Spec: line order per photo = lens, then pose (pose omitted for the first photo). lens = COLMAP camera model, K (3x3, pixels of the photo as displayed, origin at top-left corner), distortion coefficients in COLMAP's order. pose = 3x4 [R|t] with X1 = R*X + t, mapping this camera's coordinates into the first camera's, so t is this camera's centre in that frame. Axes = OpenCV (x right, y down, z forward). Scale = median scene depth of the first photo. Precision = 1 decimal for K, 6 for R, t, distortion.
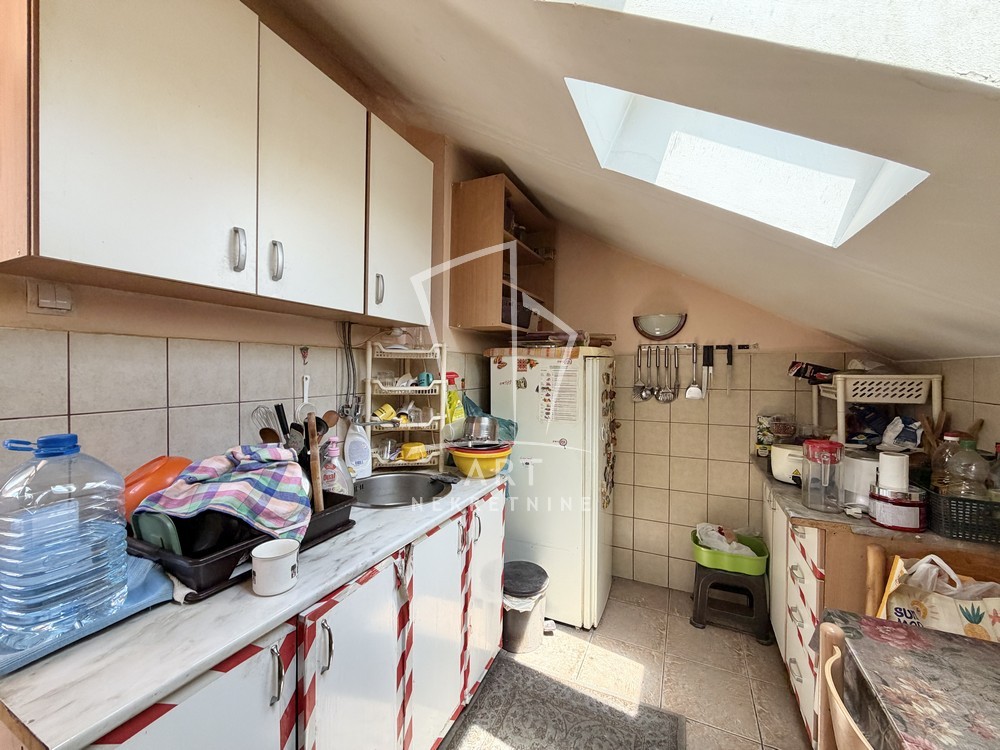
lens RADIAL K [[397.9, 0, 496.6], [0, 397.9, 375.2], [0, 0, 1]] dist [-0.003249, 0.000675]
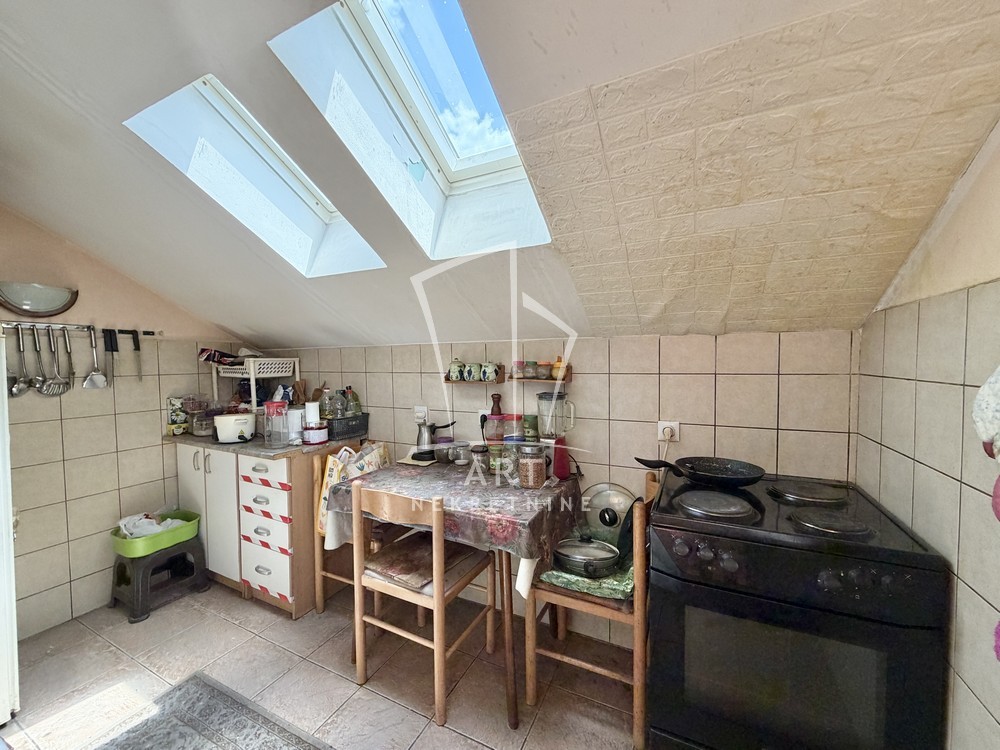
lens RADIAL K [[397.9, 0, 496.8], [0, 397.9, 374.6], [0, 0, 1]] dist [-0.003249, 0.000675]
pose [[0.011806, -0.039540, 0.999148, -0.421104], [0.025457, 0.998906, 0.039230, 0.019121], [-0.999606, 0.024972, 0.012800, 0.106687]]
